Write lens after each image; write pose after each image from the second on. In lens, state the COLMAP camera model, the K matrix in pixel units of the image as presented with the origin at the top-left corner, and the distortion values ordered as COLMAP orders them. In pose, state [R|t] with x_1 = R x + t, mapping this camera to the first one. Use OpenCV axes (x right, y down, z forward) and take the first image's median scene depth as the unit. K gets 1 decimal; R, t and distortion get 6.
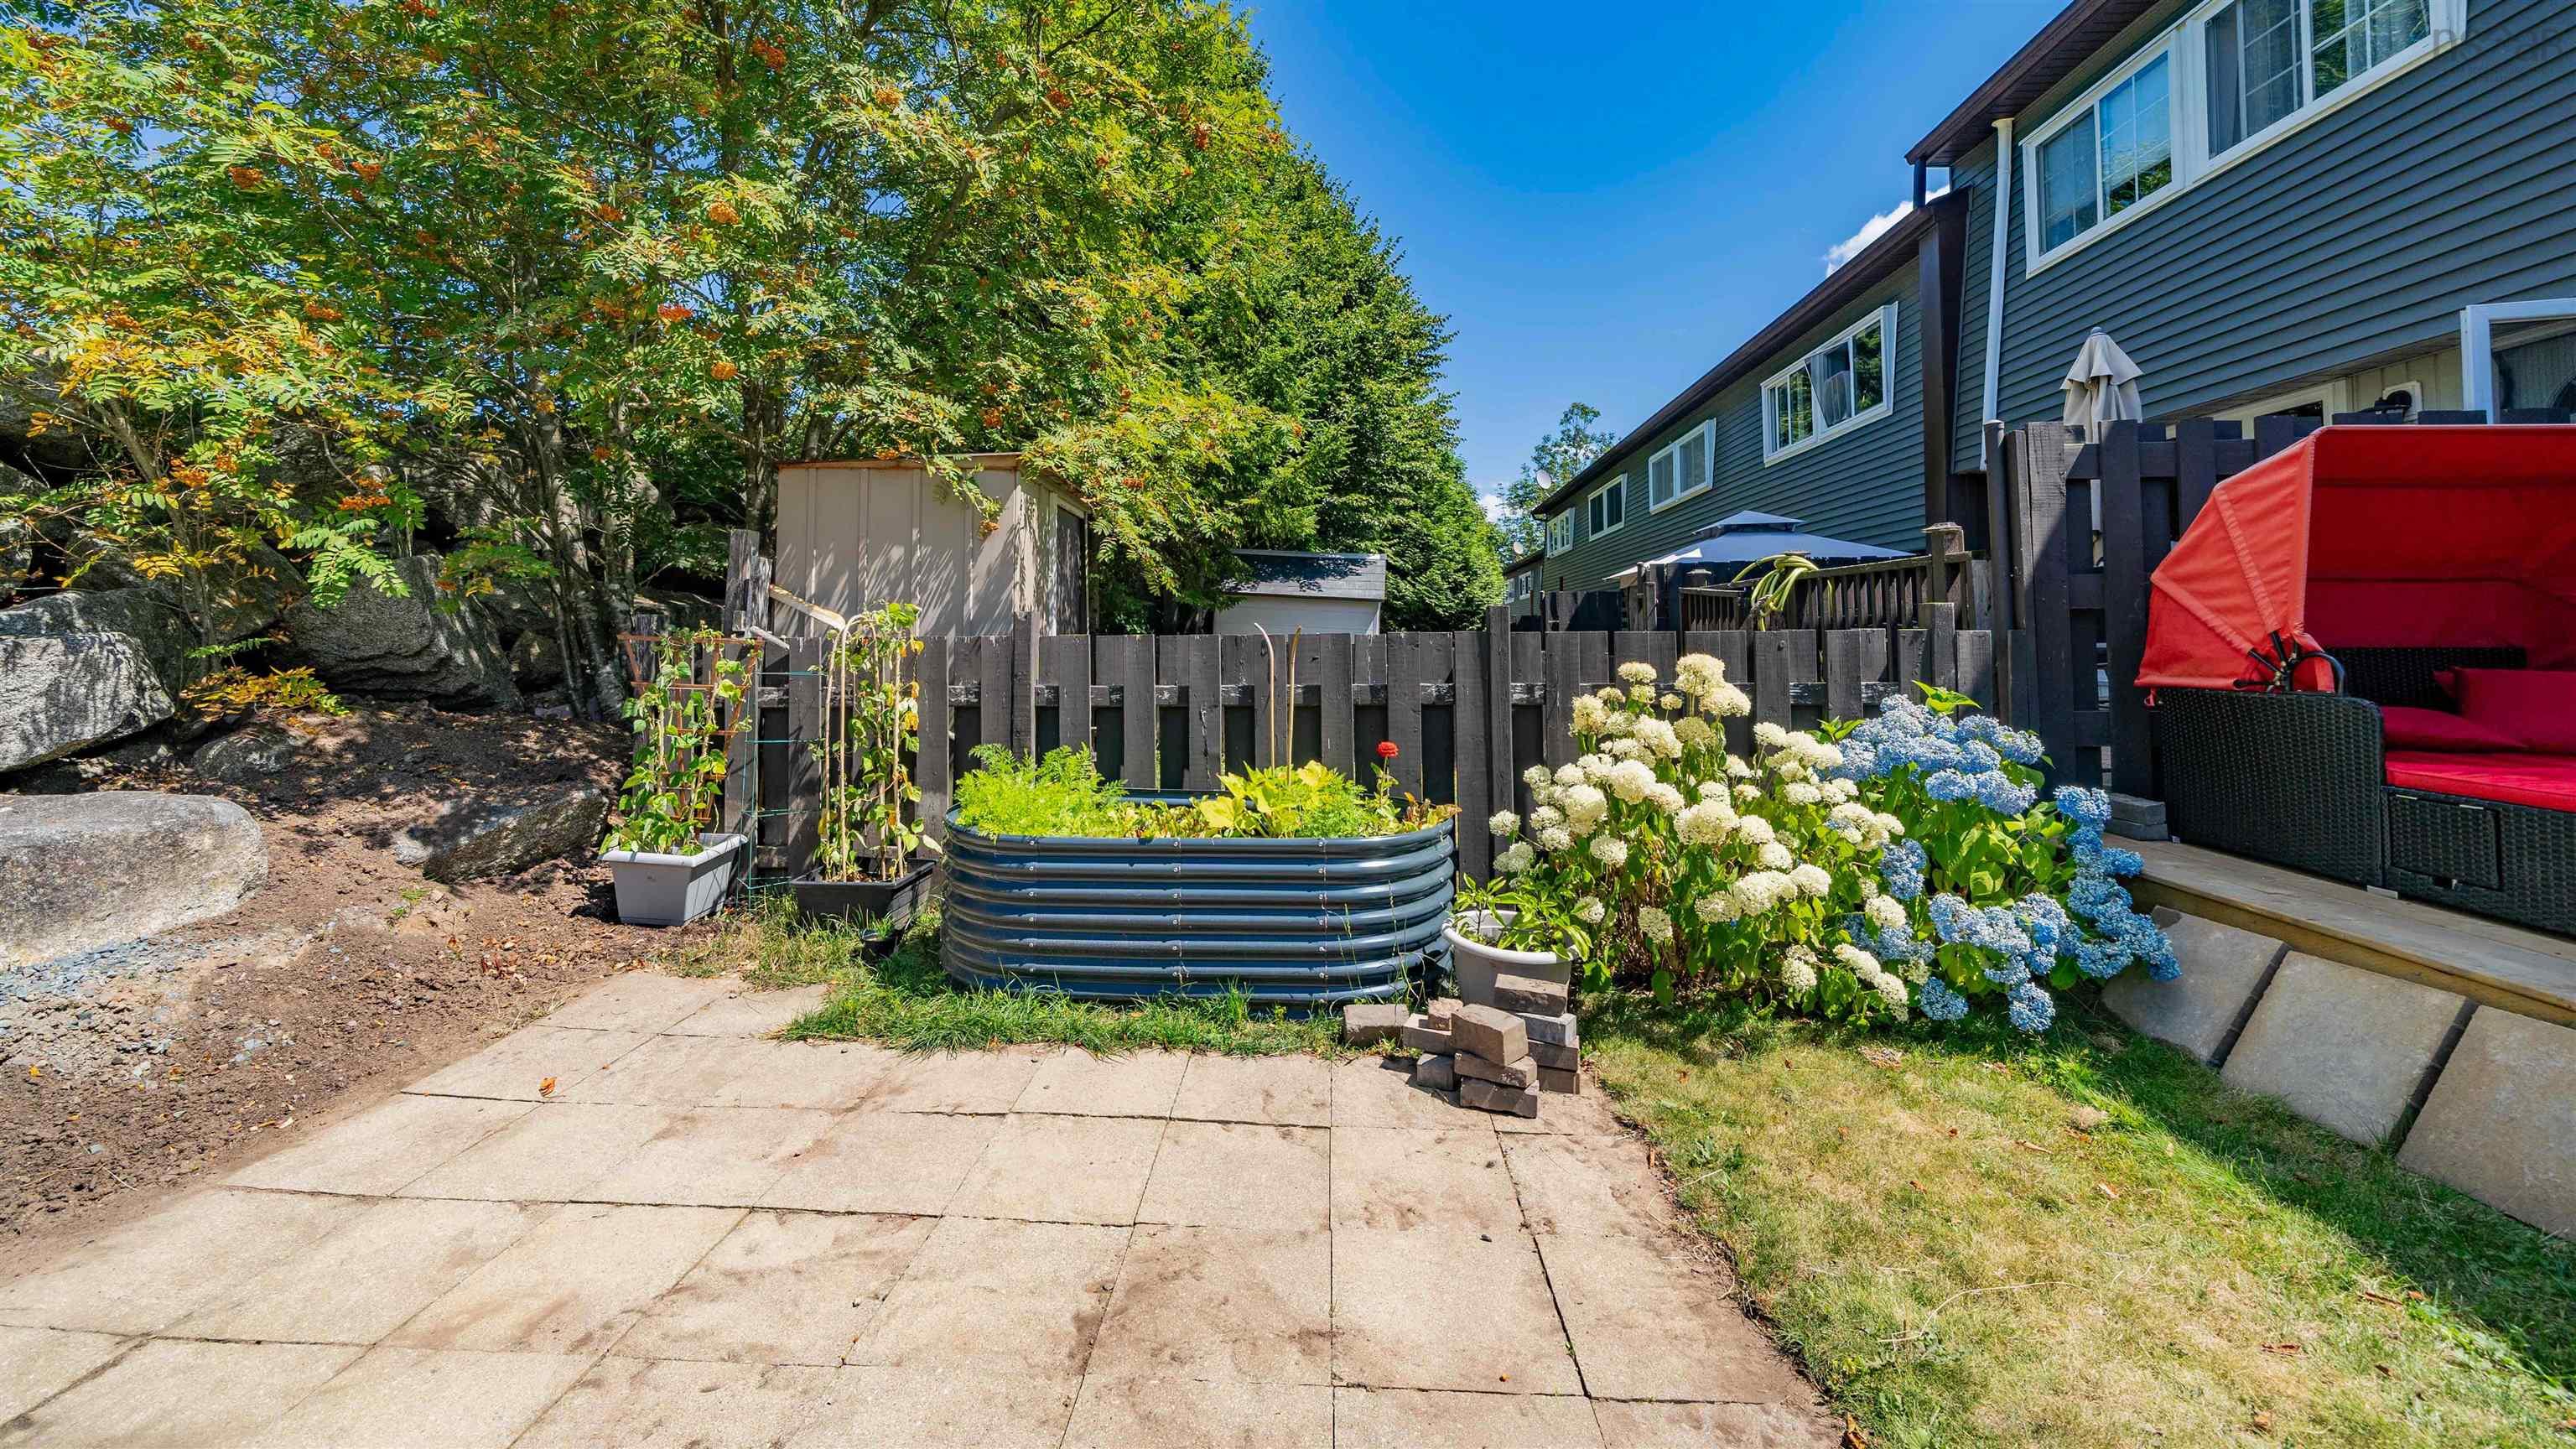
lens RADIAL K [[913.6, 0, 1290.5], [0, 913.6, 612.4], [0, 0, 1]] dist [0.000104, -0.001196]
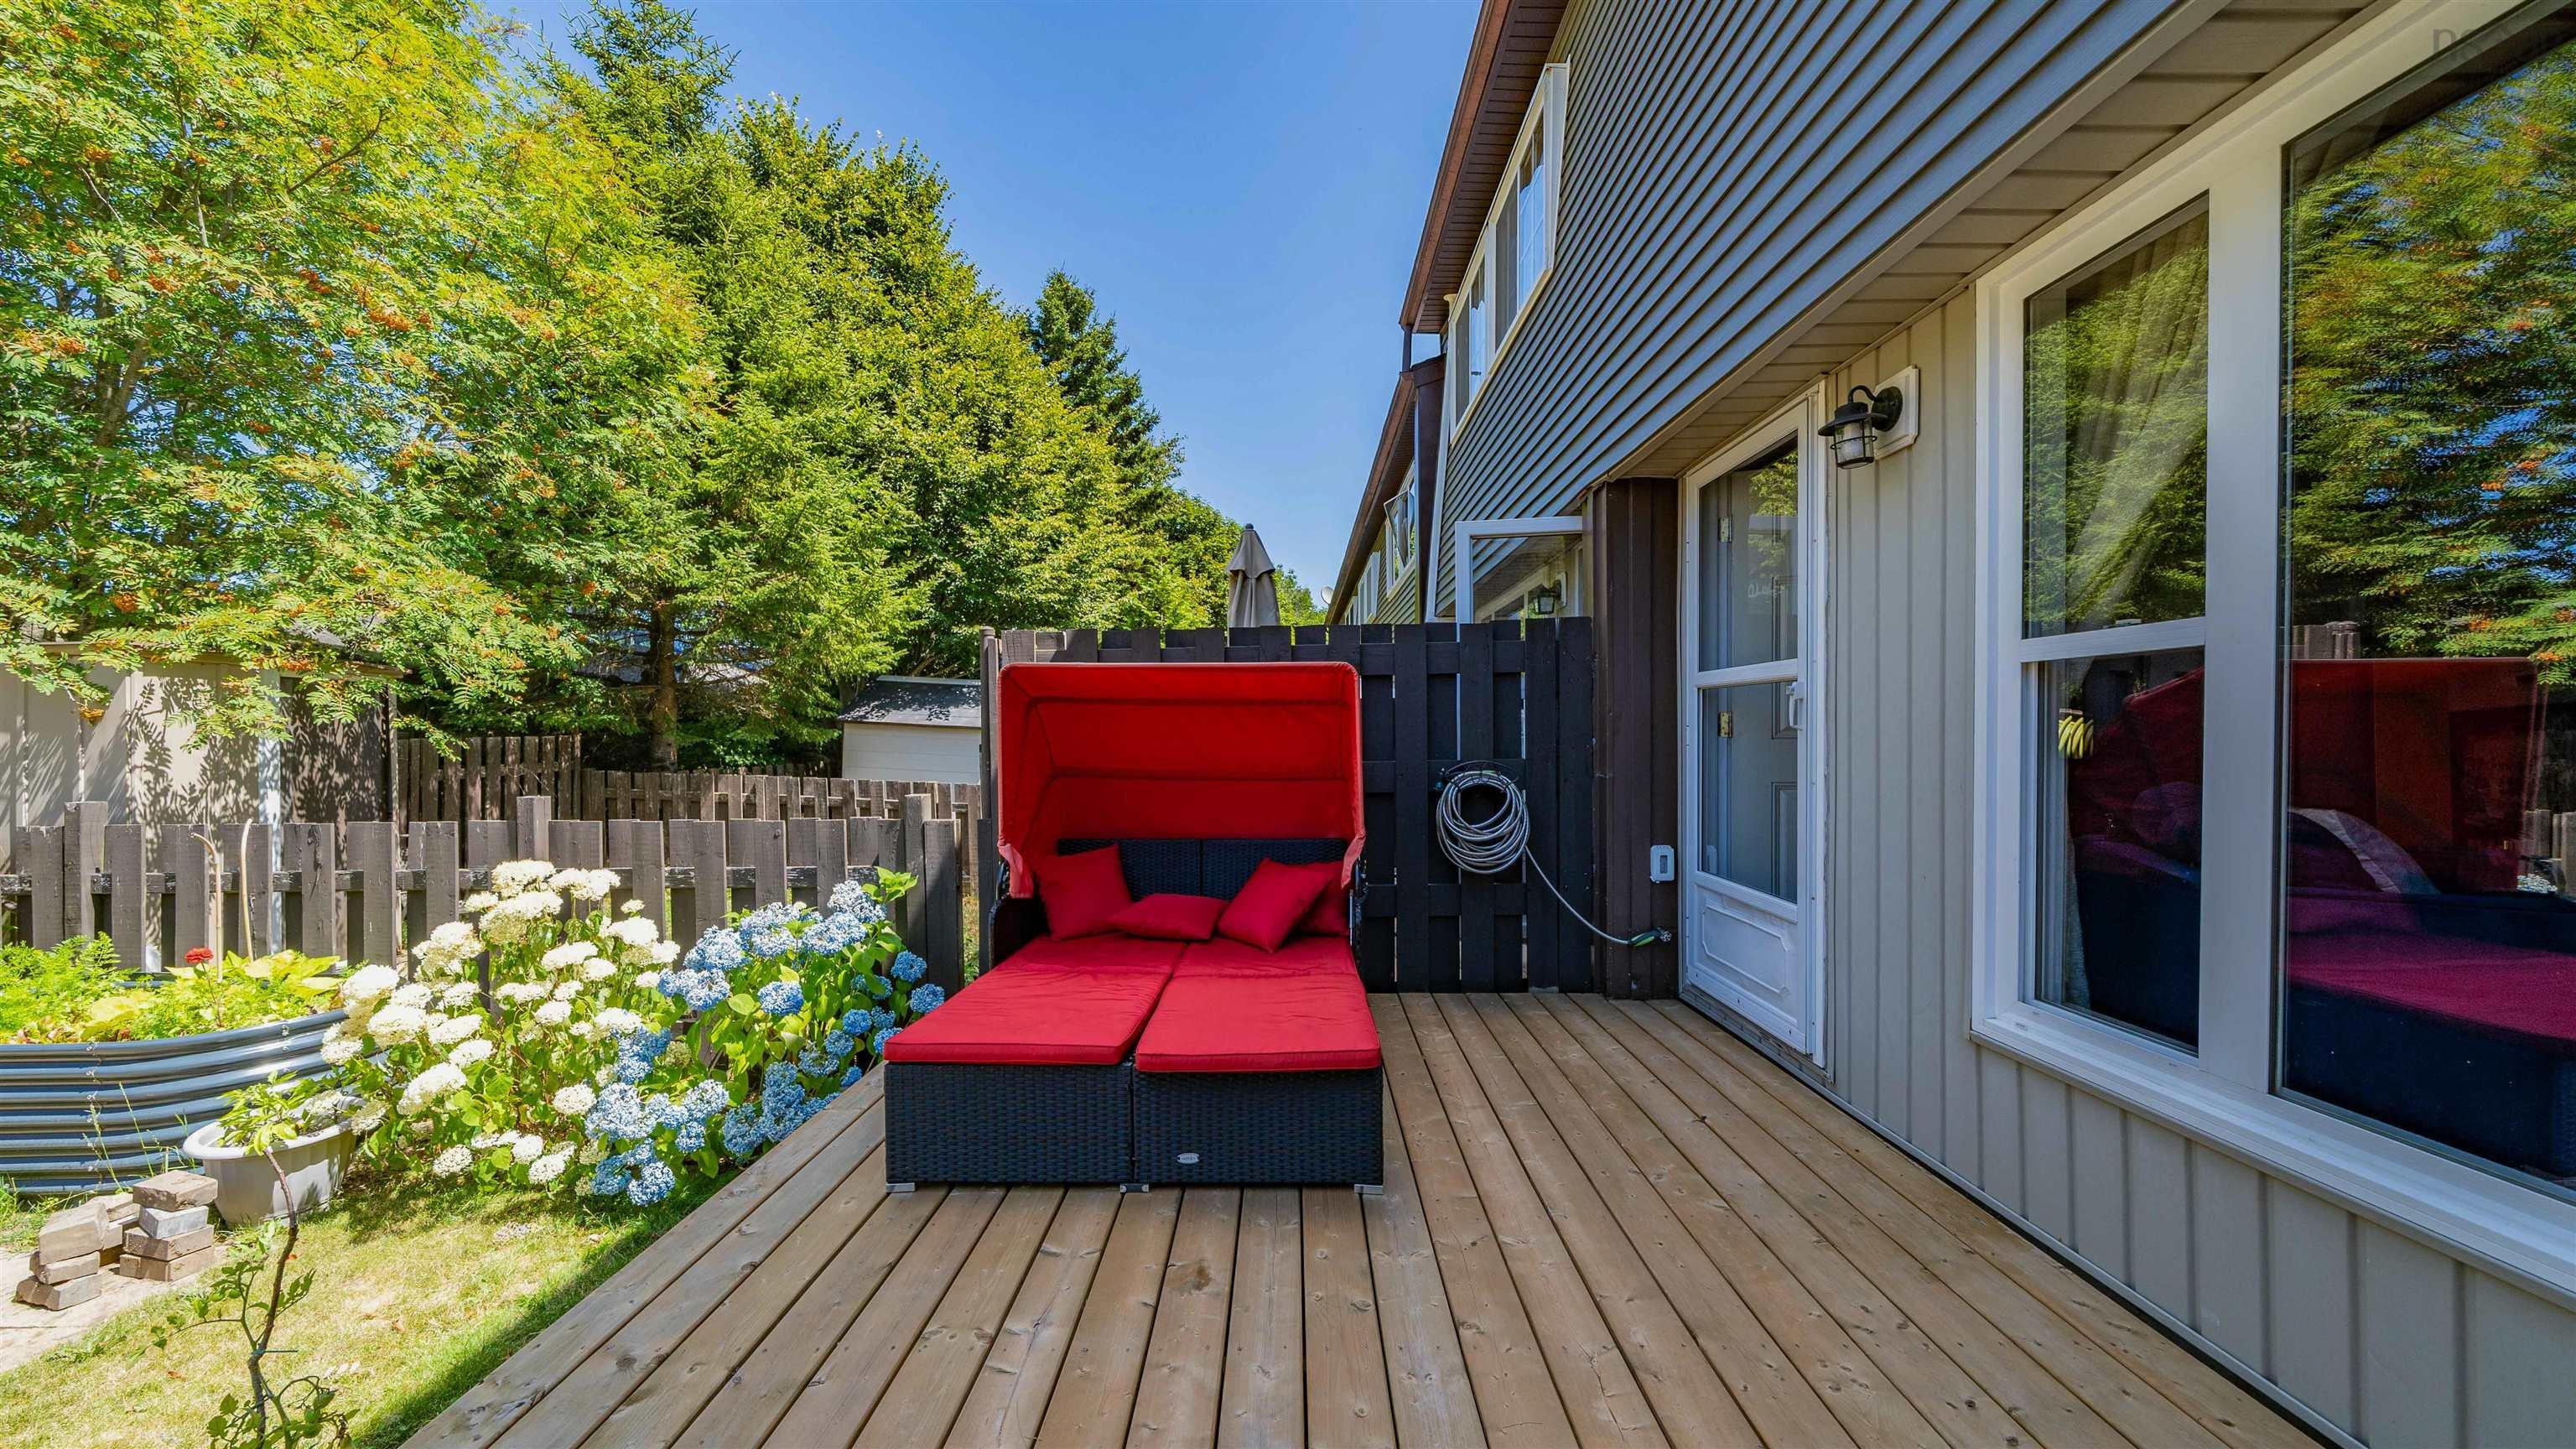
lens RADIAL K [[913.6, 0, 1280.8], [0, 913.6, 731.8], [0, 0, 1]] dist [0.000104, -0.001196]
pose [[0.997631, -0.001274, 0.068787, 1.293427], [-0.000469, 0.999680, 0.025304, -0.140359], [-0.068797, -0.025276, 0.997310, -0.149453]]
